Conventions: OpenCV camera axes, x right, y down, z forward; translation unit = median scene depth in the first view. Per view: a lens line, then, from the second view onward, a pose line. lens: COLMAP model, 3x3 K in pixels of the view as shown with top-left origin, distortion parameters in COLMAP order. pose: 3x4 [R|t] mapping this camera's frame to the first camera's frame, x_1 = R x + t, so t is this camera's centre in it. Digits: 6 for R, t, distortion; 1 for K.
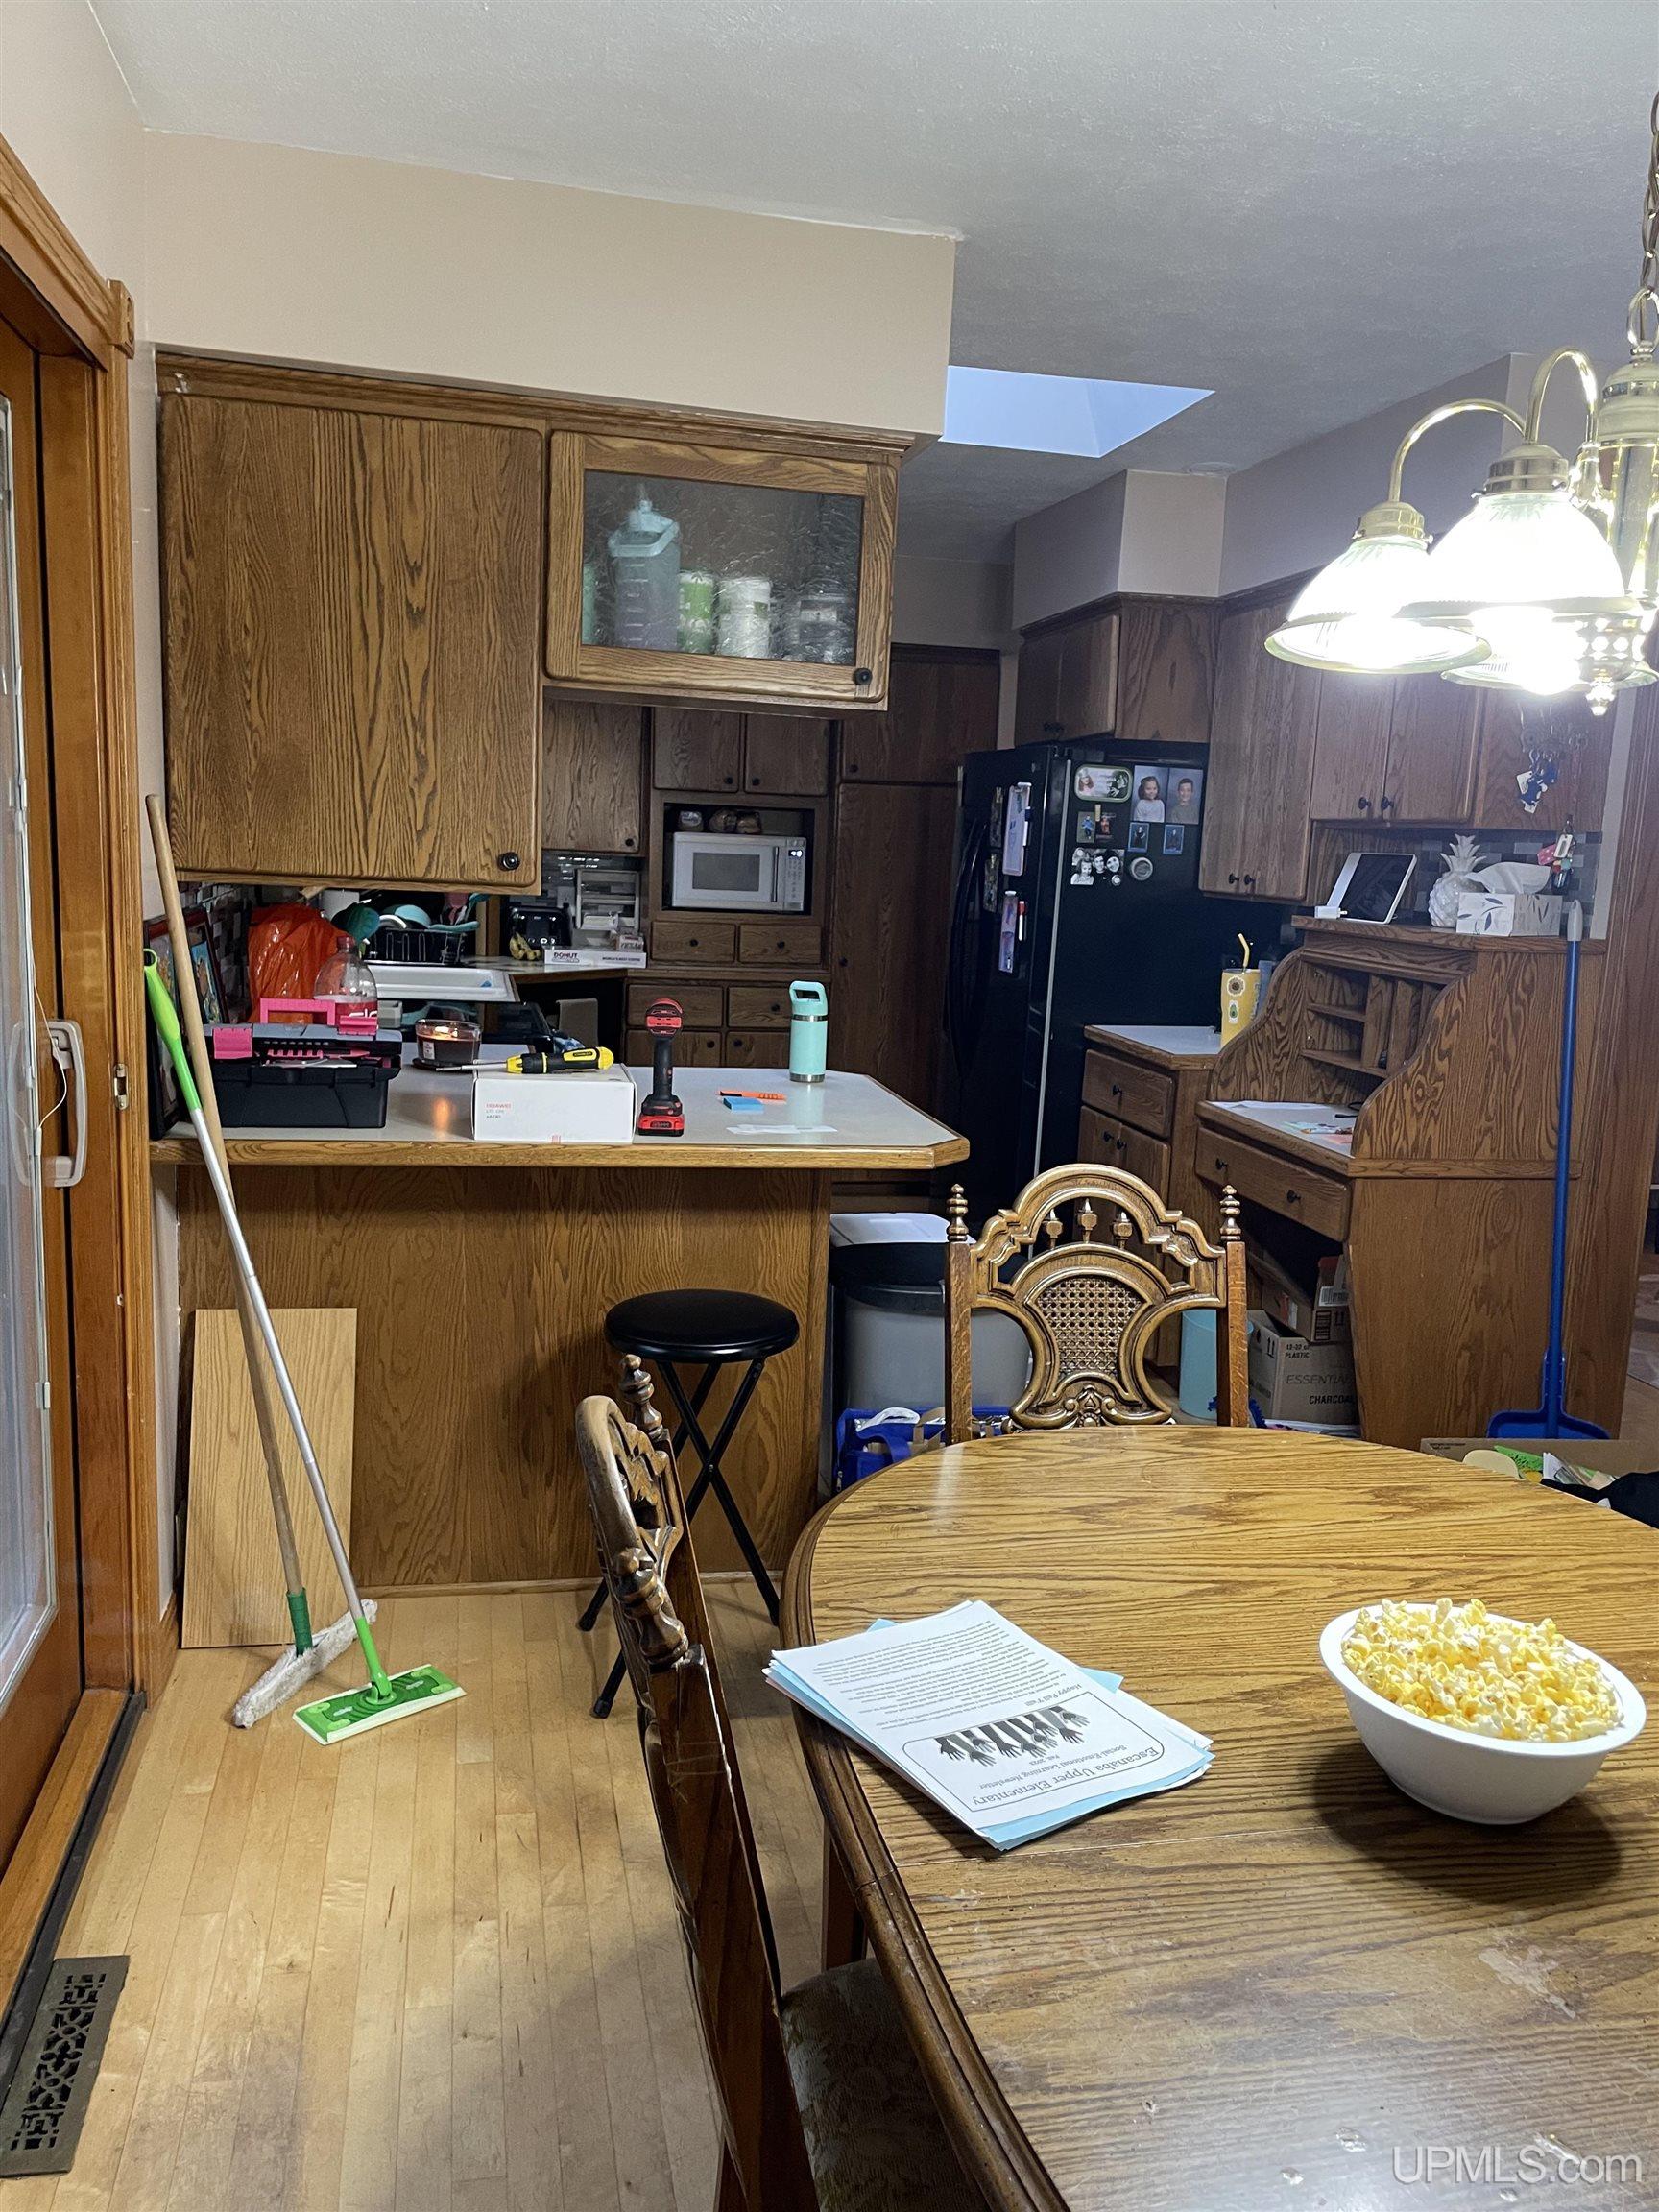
lens RADIAL K [[1677.9, 0, 828.5], [0, 1677.9, 1088.4], [0, 0, 1]] dist [0.042276, 0.000608]
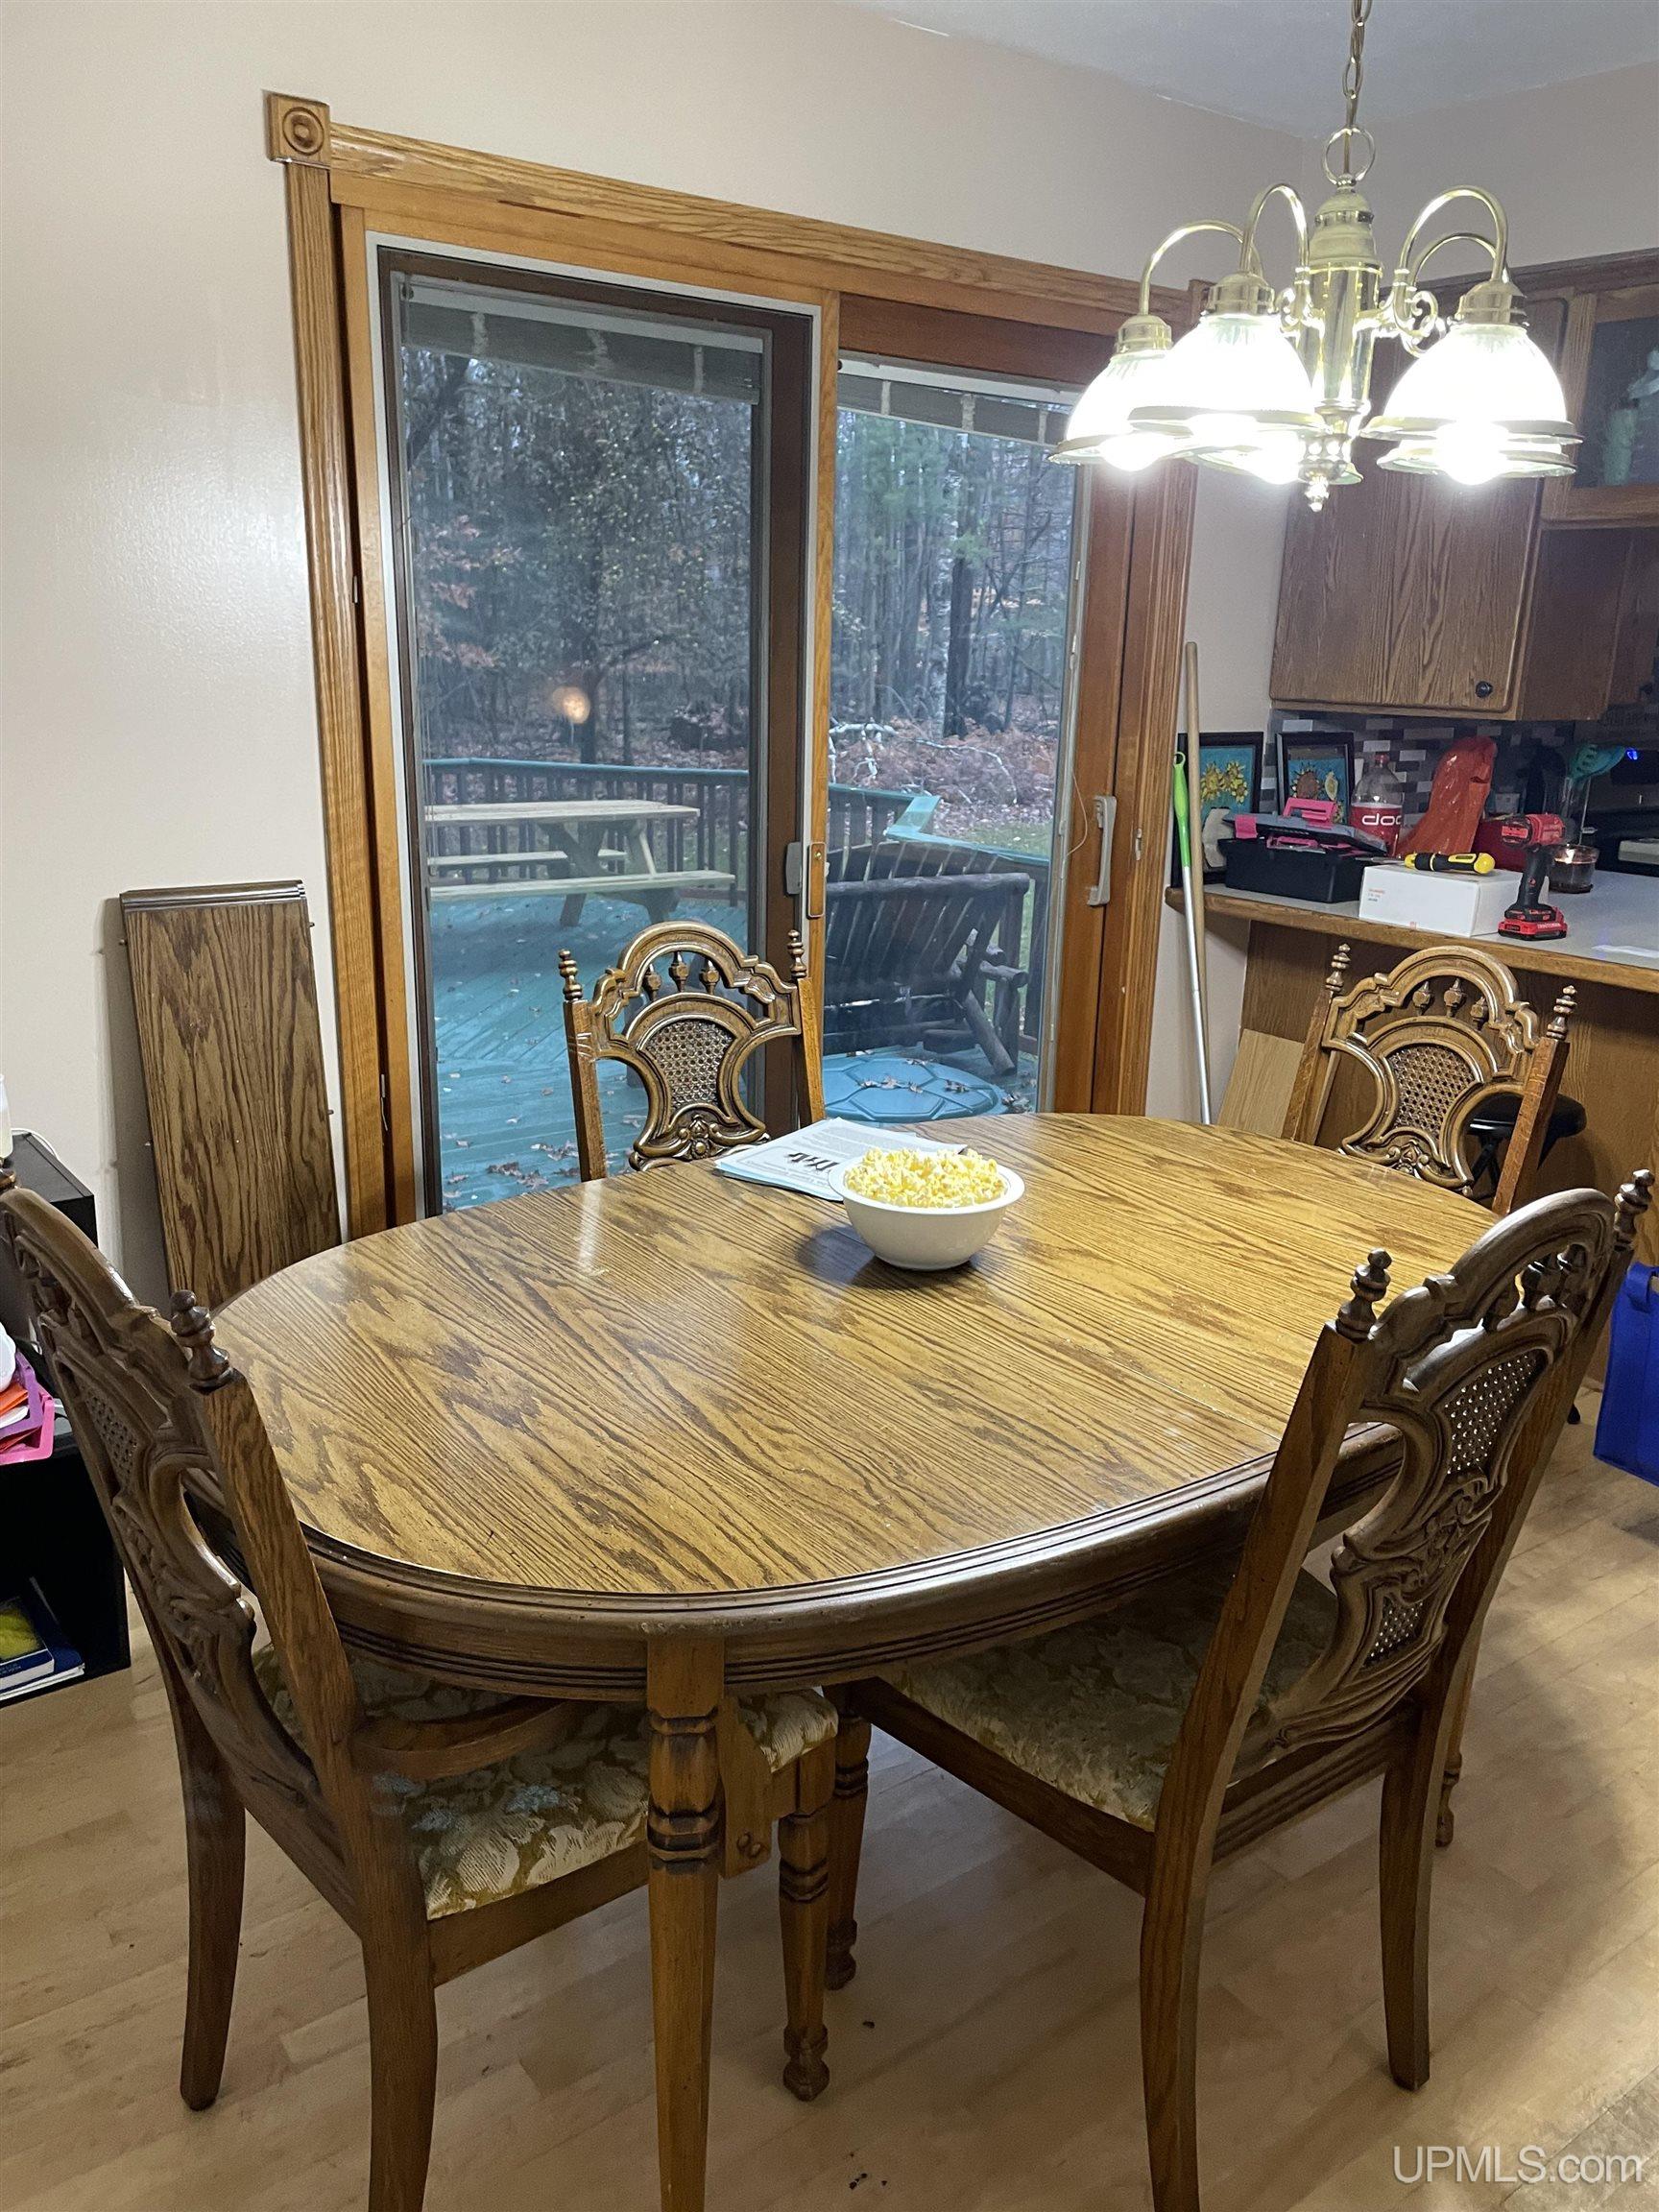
lens RADIAL K [[1677.9, 0, 832.1], [0, 1677.9, 1122.6], [0, 0, 1]] dist [0.042276, 0.000608]
pose [[0.408328, 0.214671, -0.887234, 1.096829], [-0.140032, 0.975181, 0.171503, 0.027687], [0.902030, 0.054212, 0.428255, 0.173408]]
